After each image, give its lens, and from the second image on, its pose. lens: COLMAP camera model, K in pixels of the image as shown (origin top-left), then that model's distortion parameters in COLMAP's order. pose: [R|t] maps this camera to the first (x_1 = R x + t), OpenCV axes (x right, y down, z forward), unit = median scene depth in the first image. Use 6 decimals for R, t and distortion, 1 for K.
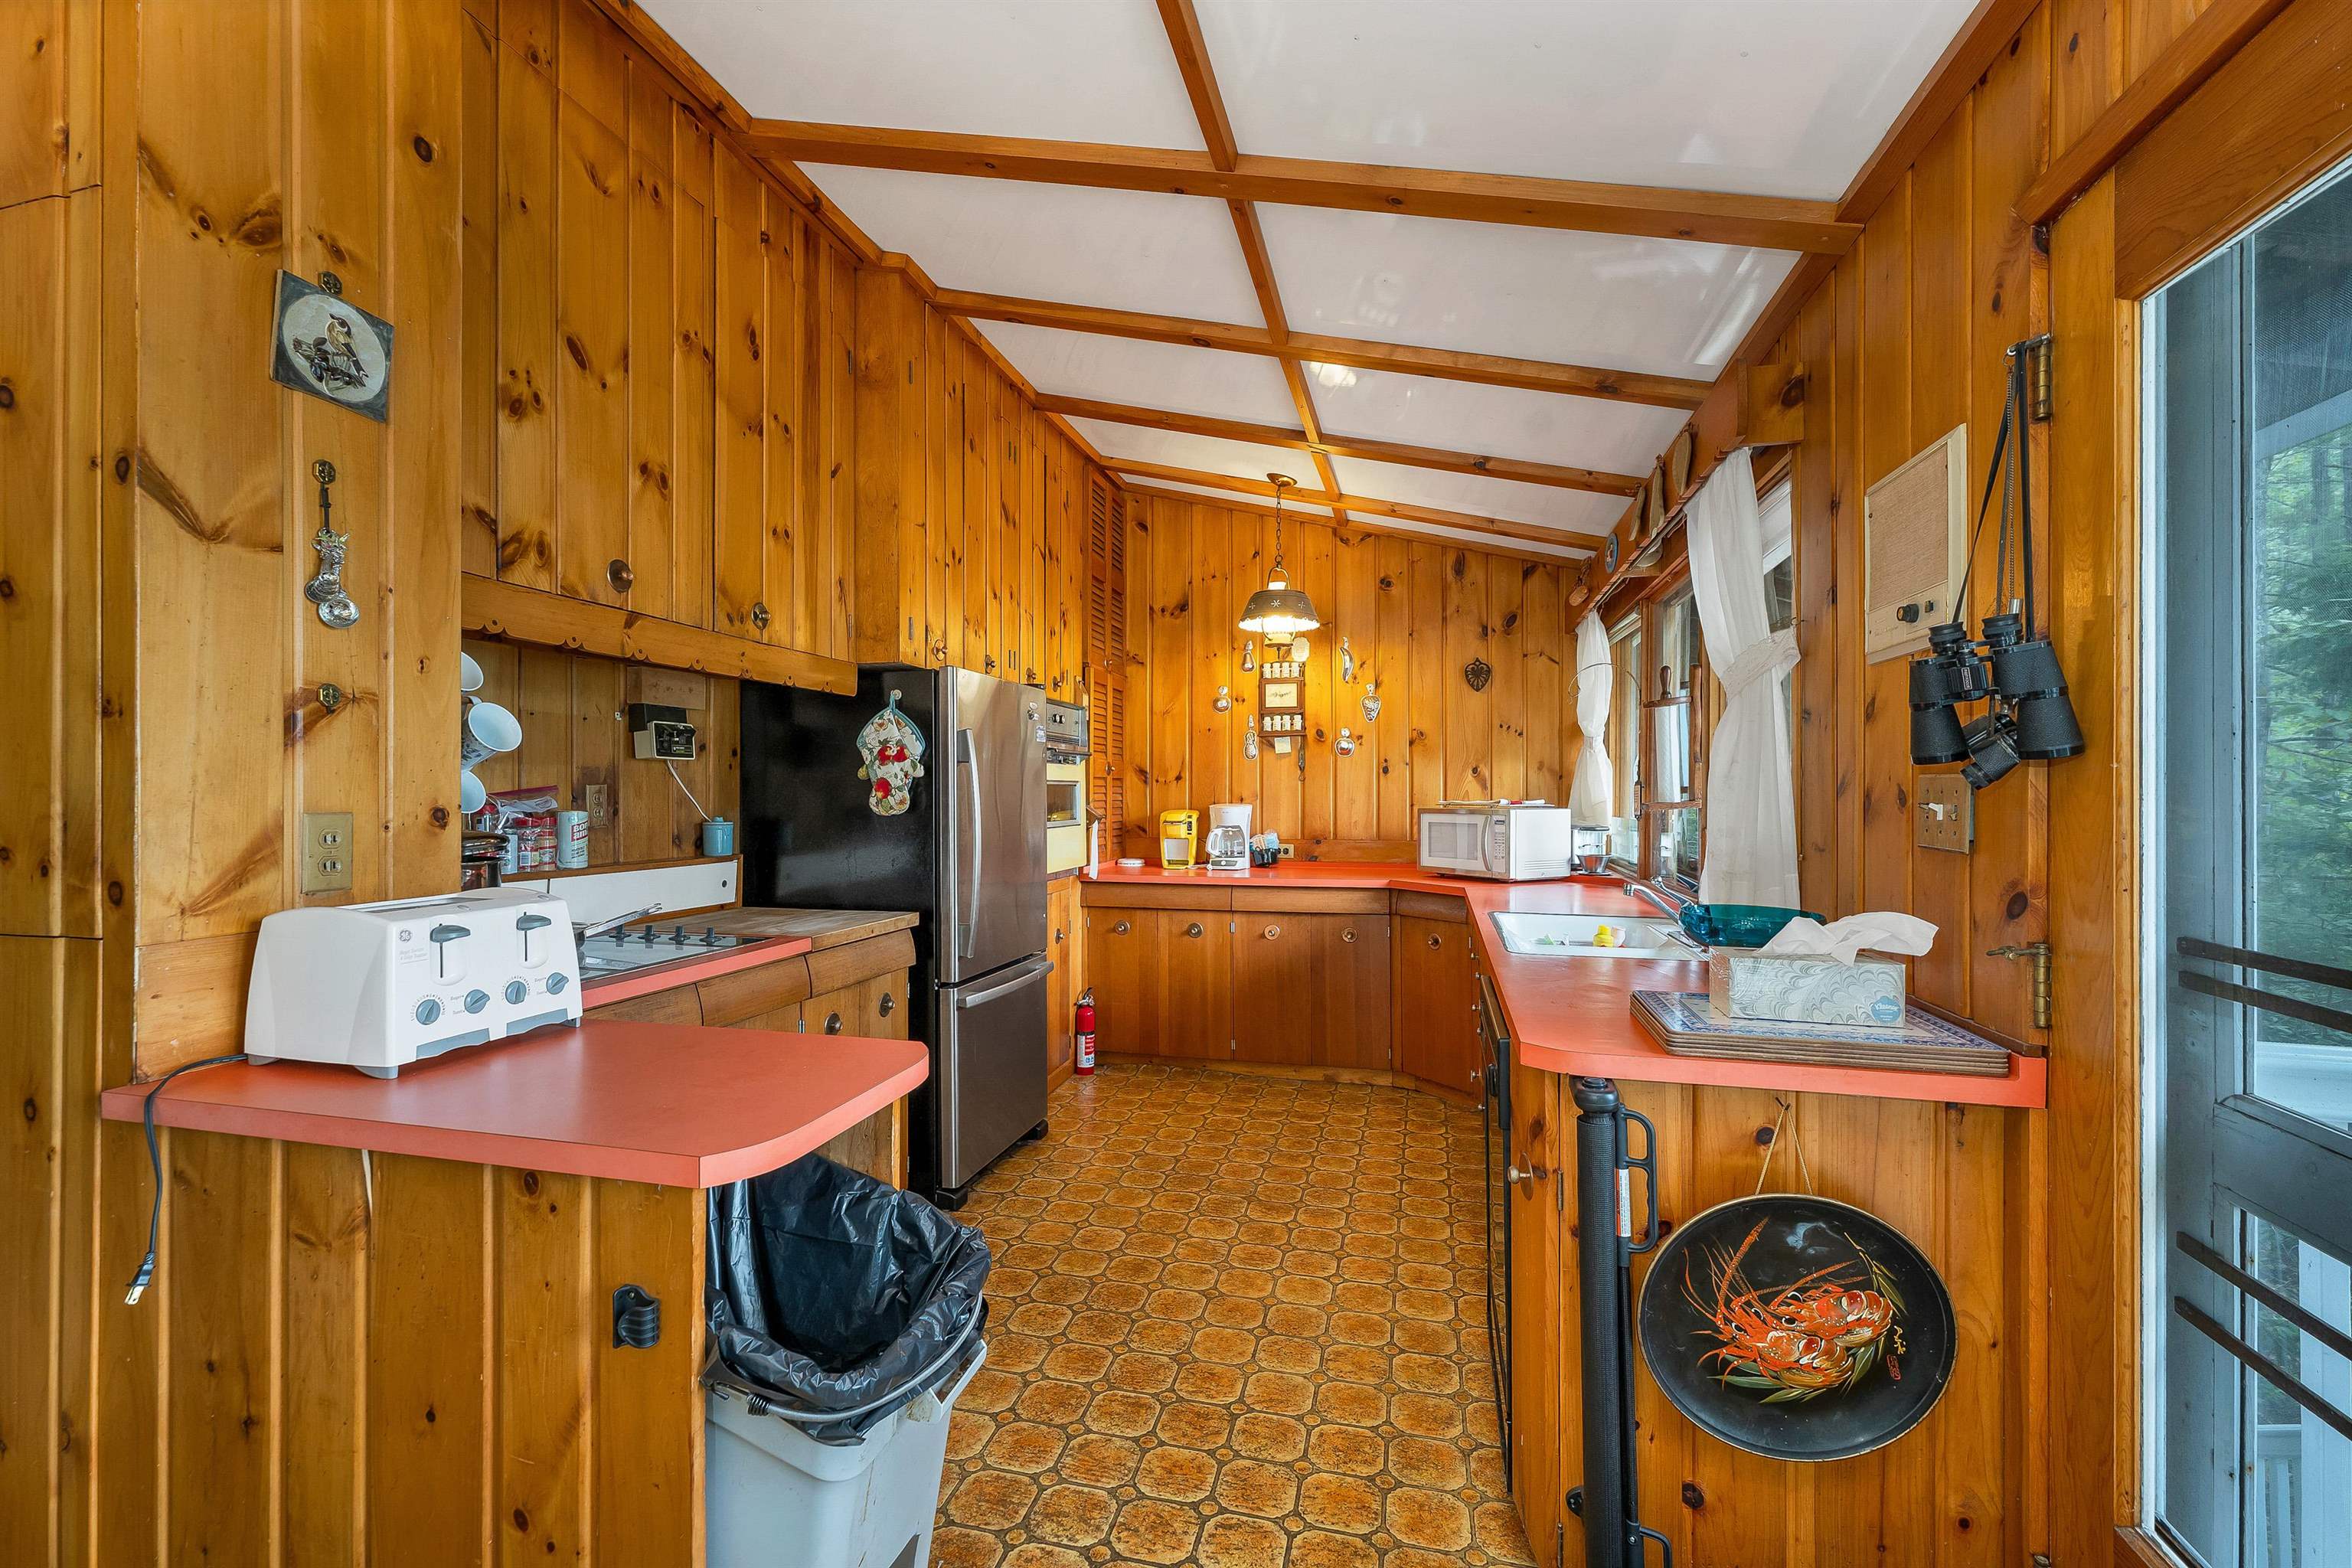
lens RADIAL K [[982.5, 0, 1155.4], [0, 982.5, 794.6], [0, 0, 1]] dist [0.007493, -0.003071]
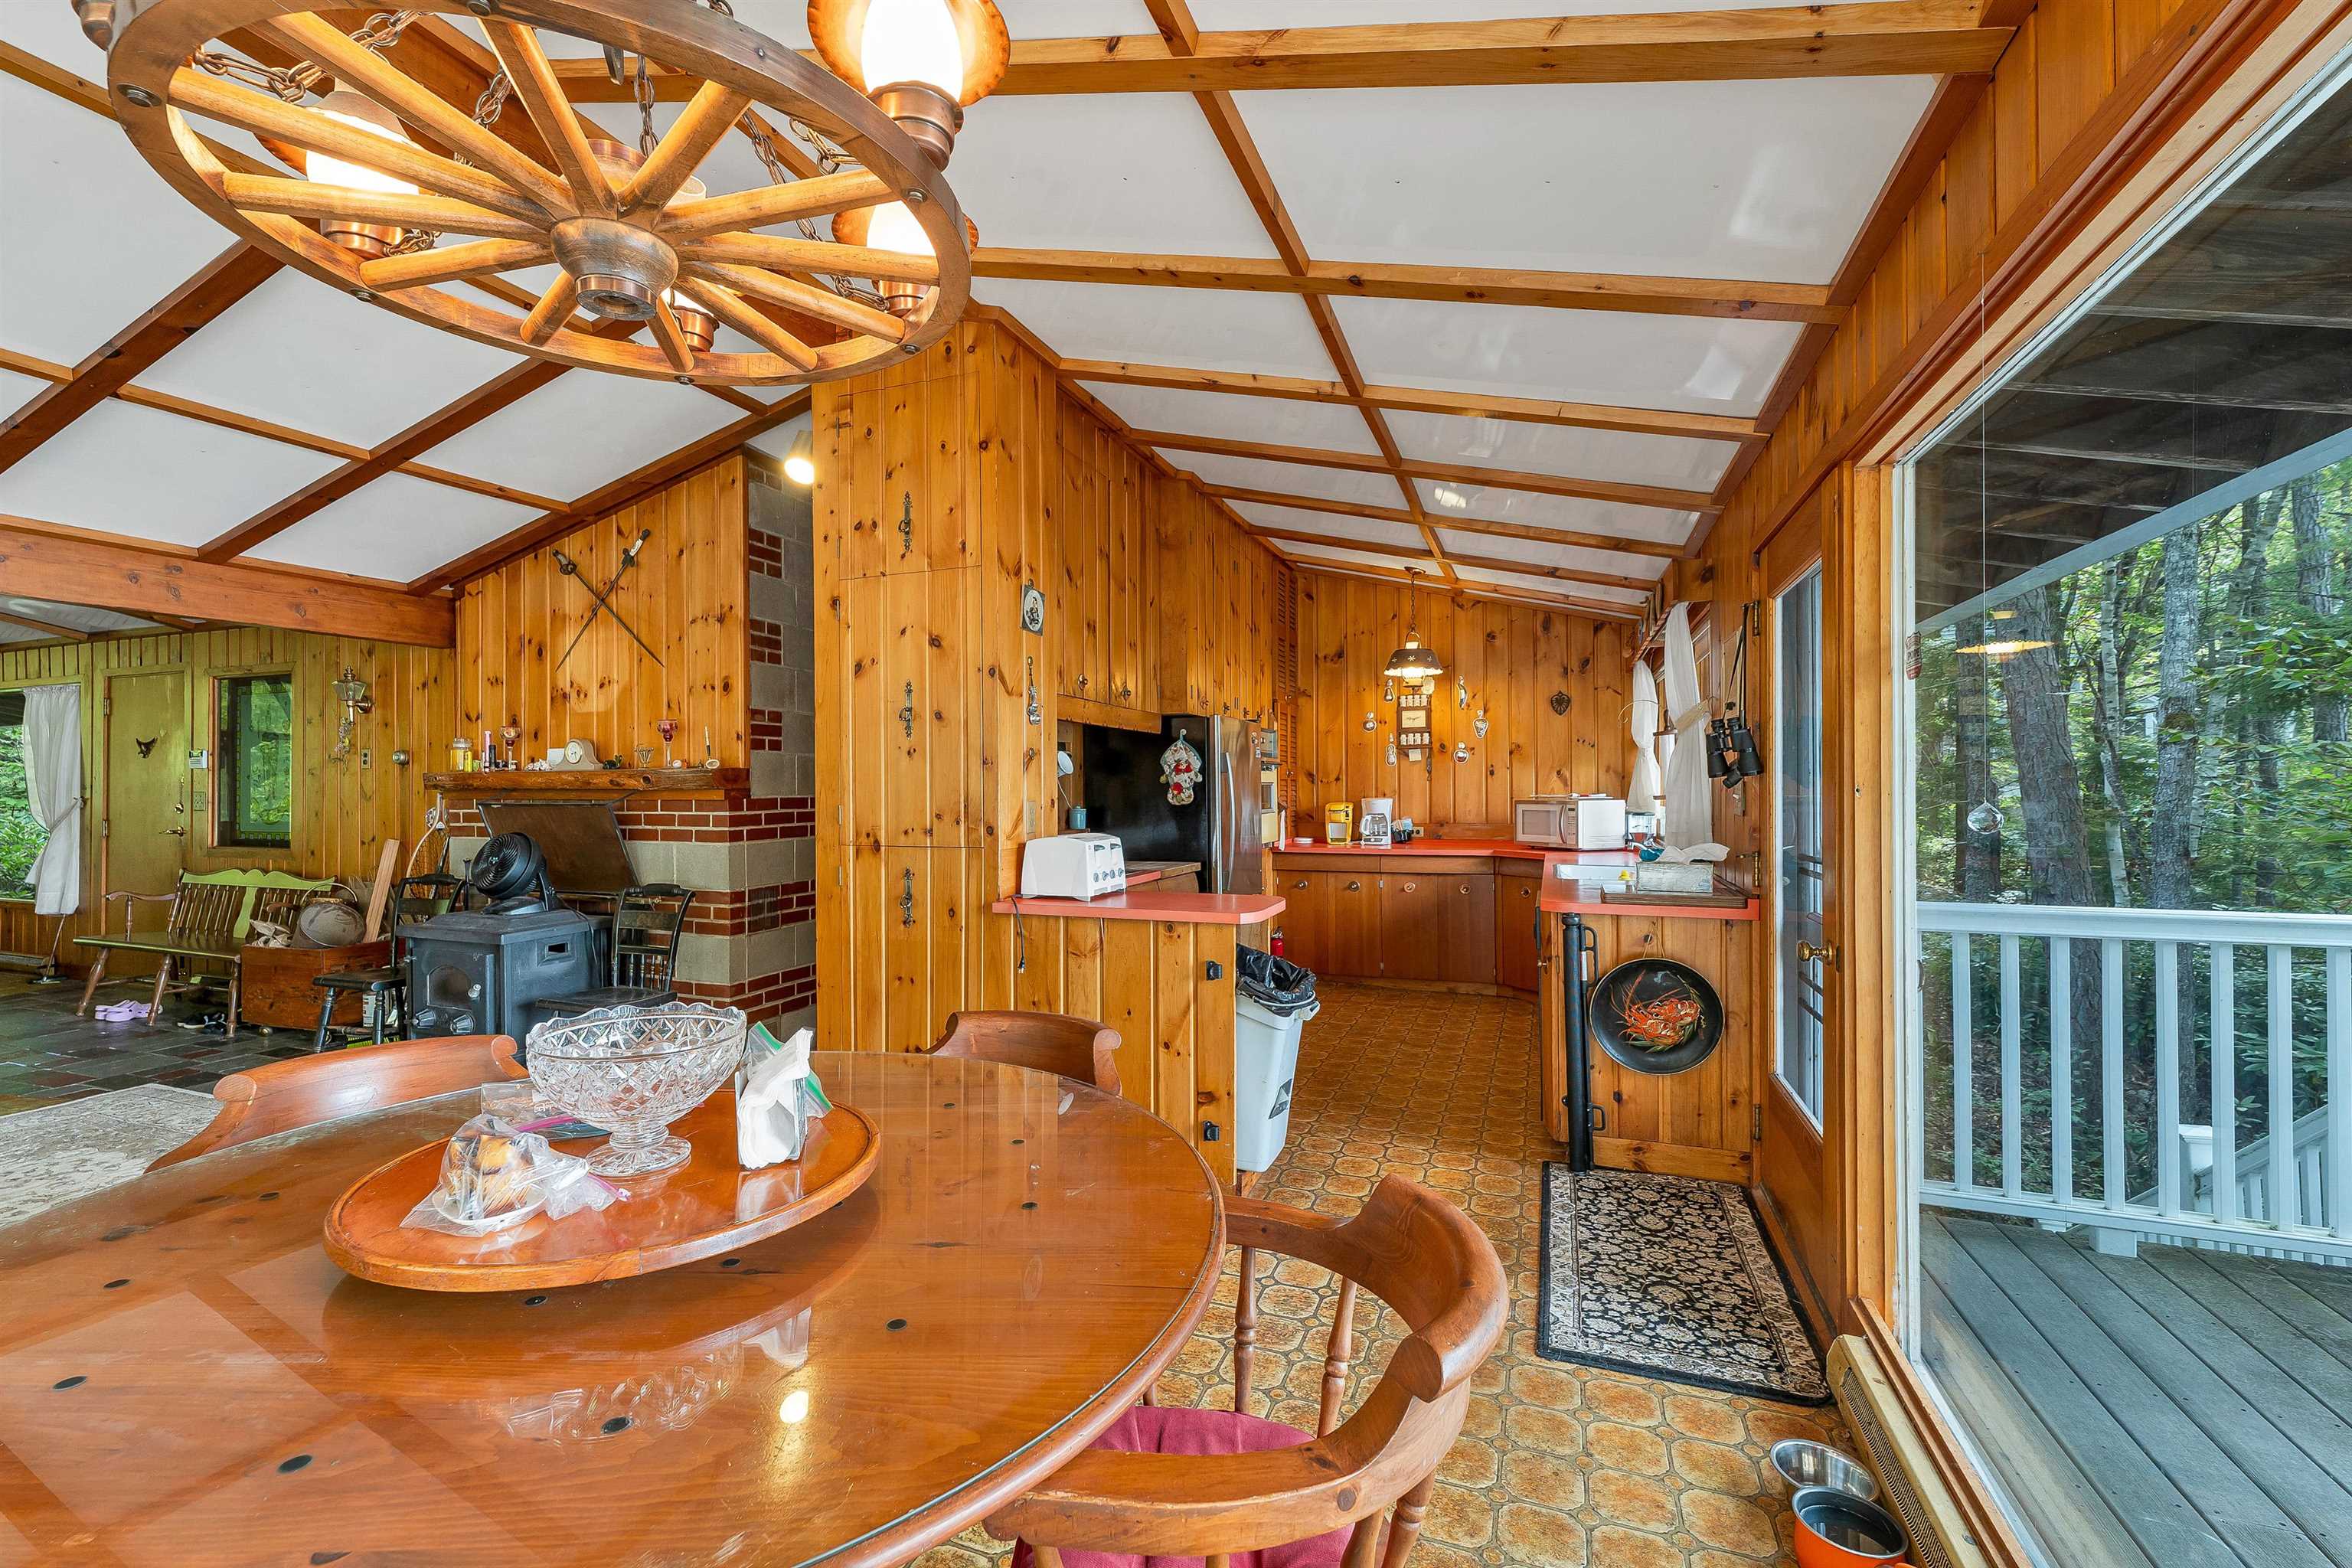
lens RADIAL K [[982.5, 0, 1163.4], [0, 982.5, 790.8], [0, 0, 1]] dist [0.007493, -0.003071]
pose [[0.994507, -0.004594, -0.104566, -0.094097], [0.004560, 0.999989, -0.000556, -0.001370], [0.104567, 0.000076, 0.994518, -0.495494]]
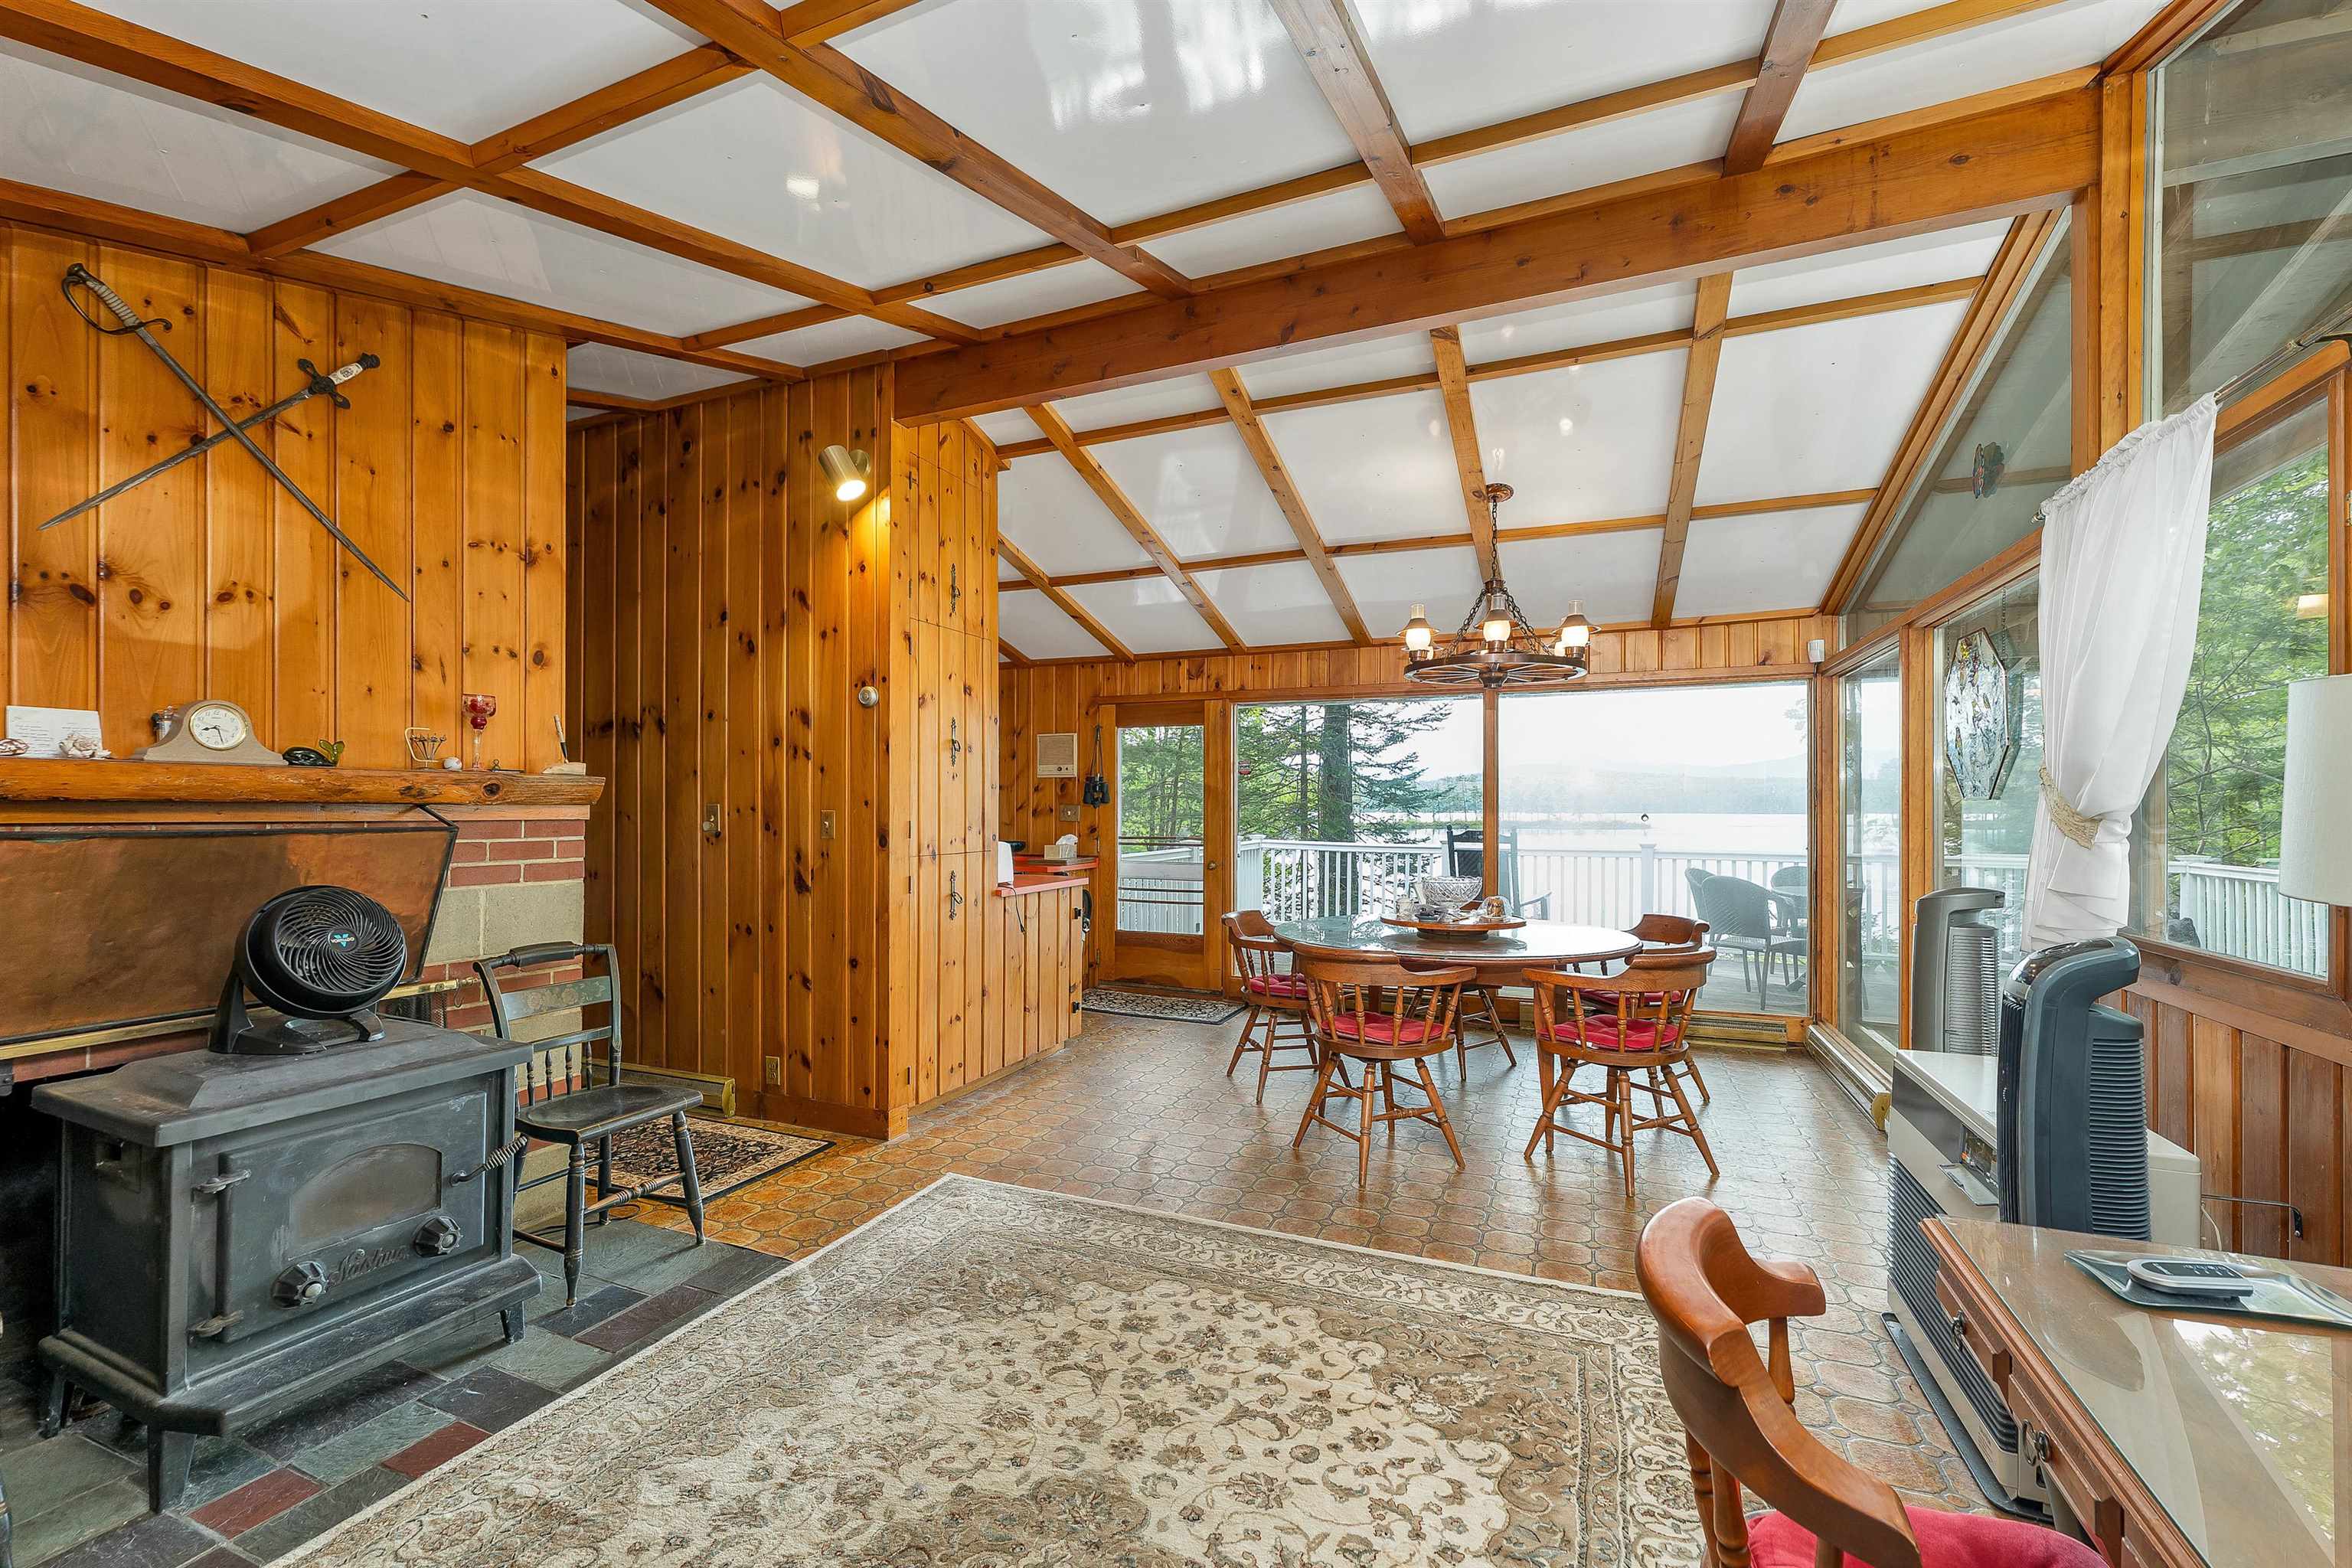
lens RADIAL K [[982.5, 0, 1163.5], [0, 982.5, 808.7], [0, 0, 1]] dist [0.007493, -0.003071]
pose [[0.135723, -0.001281, 0.990746, -1.404964], [0.000884, 0.999999, 0.001172, -0.002552], [-0.990746, 0.000717, 0.135724, -0.033811]]
